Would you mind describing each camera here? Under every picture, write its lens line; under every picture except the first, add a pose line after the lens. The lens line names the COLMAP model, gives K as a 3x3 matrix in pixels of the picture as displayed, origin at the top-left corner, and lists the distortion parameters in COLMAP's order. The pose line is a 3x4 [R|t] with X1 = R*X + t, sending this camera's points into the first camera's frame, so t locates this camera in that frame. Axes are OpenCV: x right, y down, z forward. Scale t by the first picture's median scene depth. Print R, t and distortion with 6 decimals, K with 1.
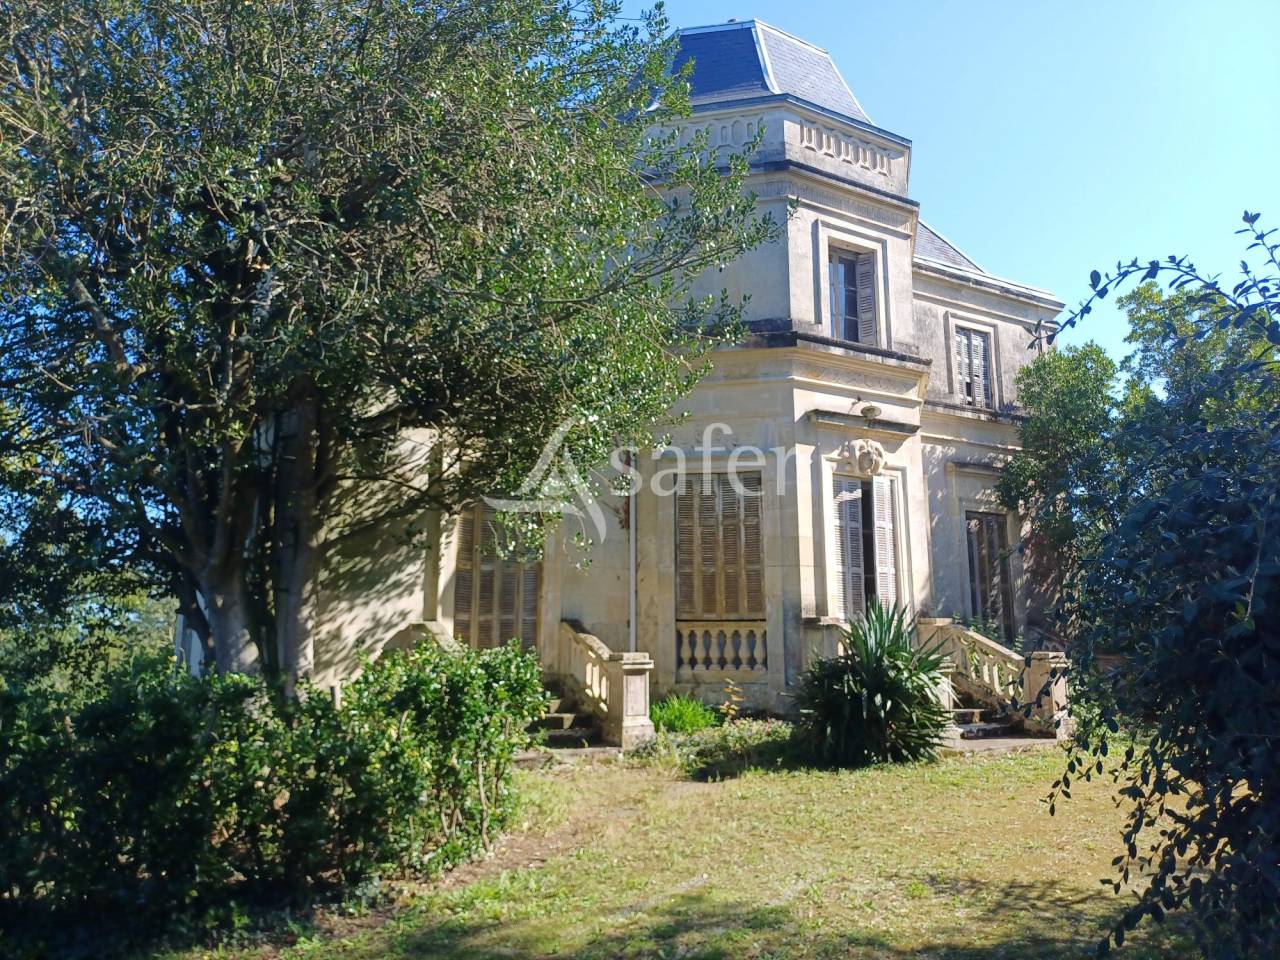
lens RADIAL K [[1047.7, 0, 633.1], [0, 1047.7, 477.8], [0, 0, 1]] dist [0.049967, -0.002319]
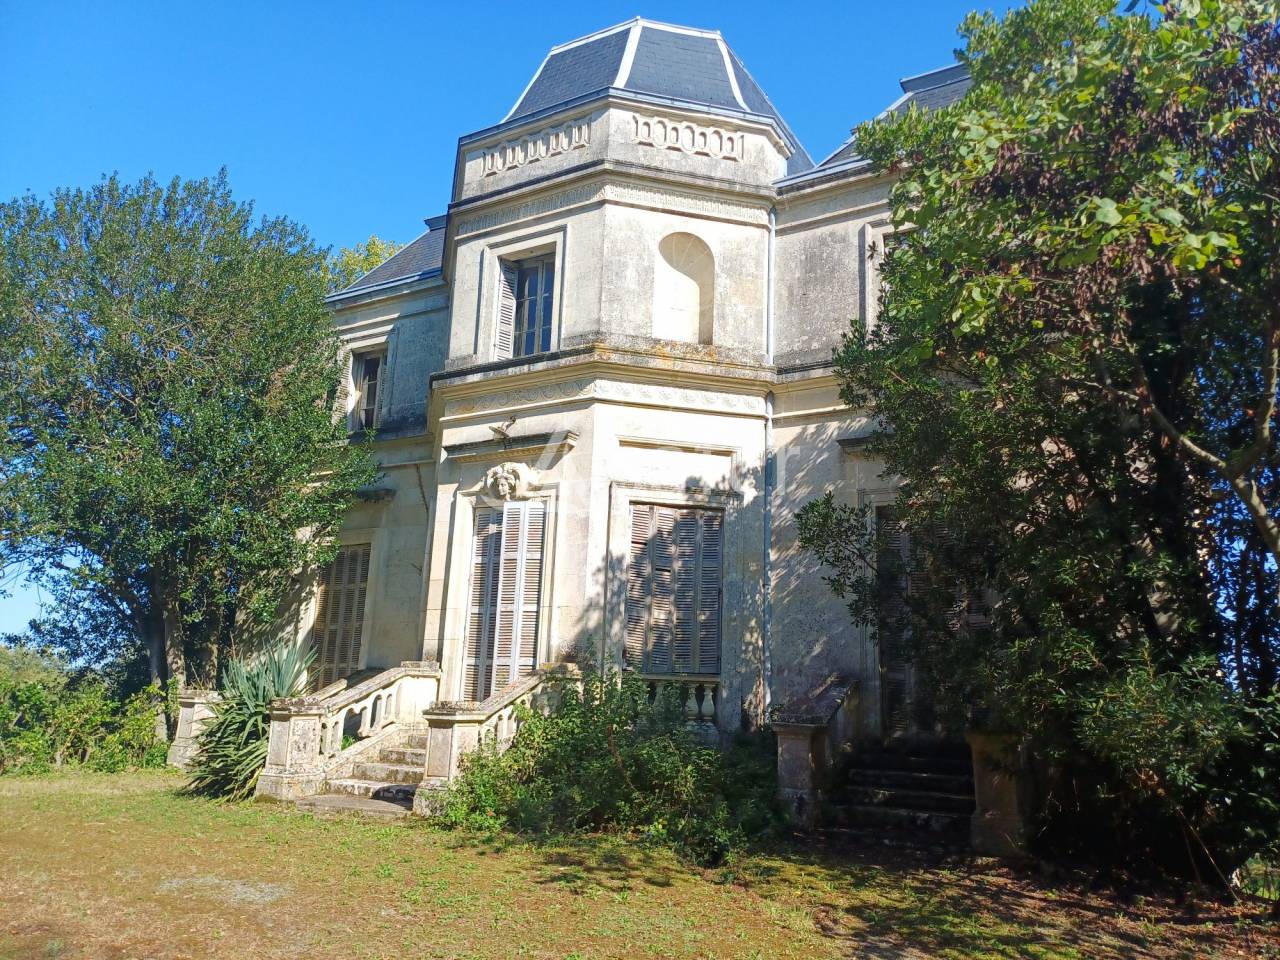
lens RADIAL K [[1047.7, 0, 633.1], [0, 1047.7, 477.8], [0, 0, 1]] dist [0.049967, -0.002319]
pose [[0.394581, -0.168288, -0.903319, 1.054743], [0.103313, 0.984977, -0.138373, 0.109239], [0.913034, -0.038725, 0.406040, 0.725847]]
